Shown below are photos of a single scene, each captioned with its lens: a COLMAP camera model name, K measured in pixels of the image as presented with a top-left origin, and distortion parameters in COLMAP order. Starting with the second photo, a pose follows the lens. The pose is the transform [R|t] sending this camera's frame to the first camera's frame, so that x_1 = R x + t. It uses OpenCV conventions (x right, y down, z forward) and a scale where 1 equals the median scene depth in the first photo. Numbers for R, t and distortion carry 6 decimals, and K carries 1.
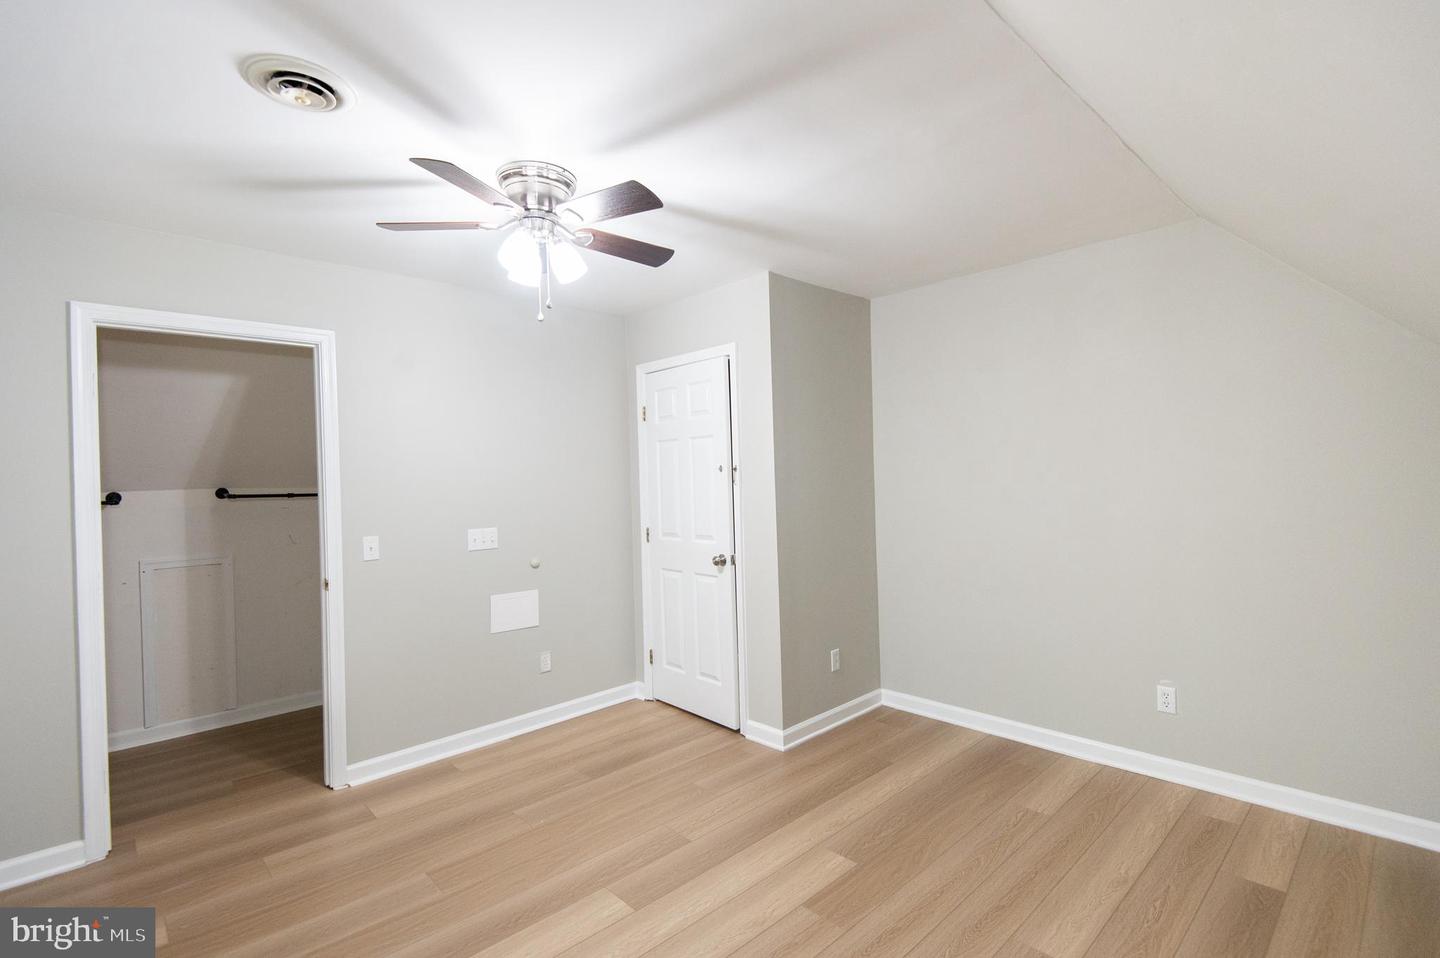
lens RADIAL K [[674.2, 0, 725.0], [0, 674.2, 473.7], [0, 0, 1]] dist [0.042349, -0.020760]
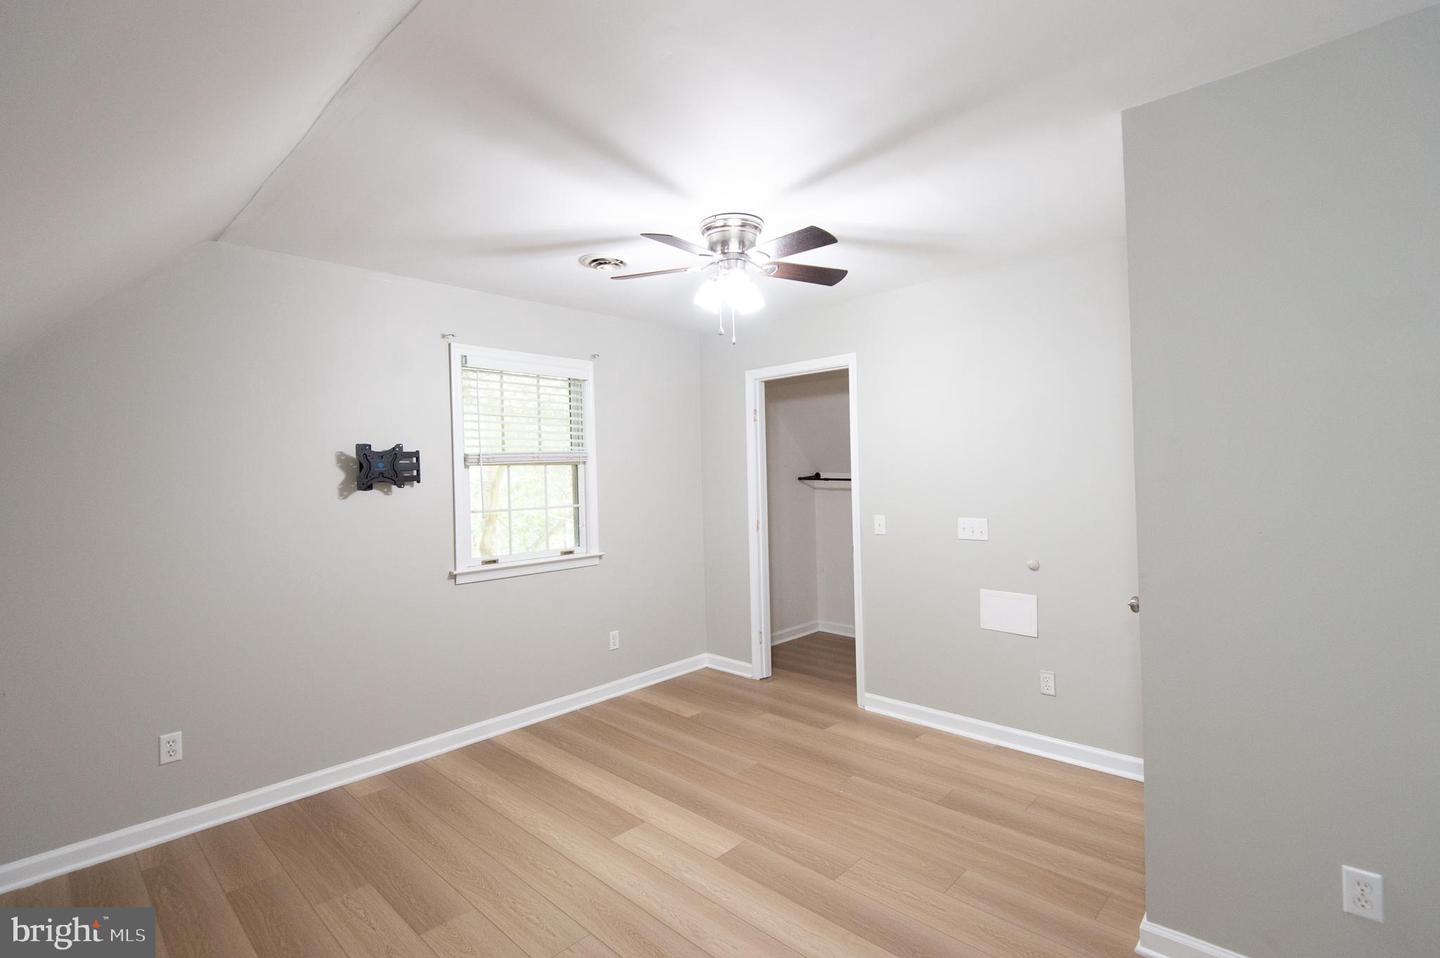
lens RADIAL K [[674.2, 0, 725.0], [0, 674.2, 473.7], [0, 0, 1]] dist [0.042349, -0.020760]
pose [[0.050362, 0.019964, -0.998531, 0.700938], [0.021060, 0.999557, 0.021047, -0.013159], [0.998509, -0.022089, 0.049920, 0.697855]]
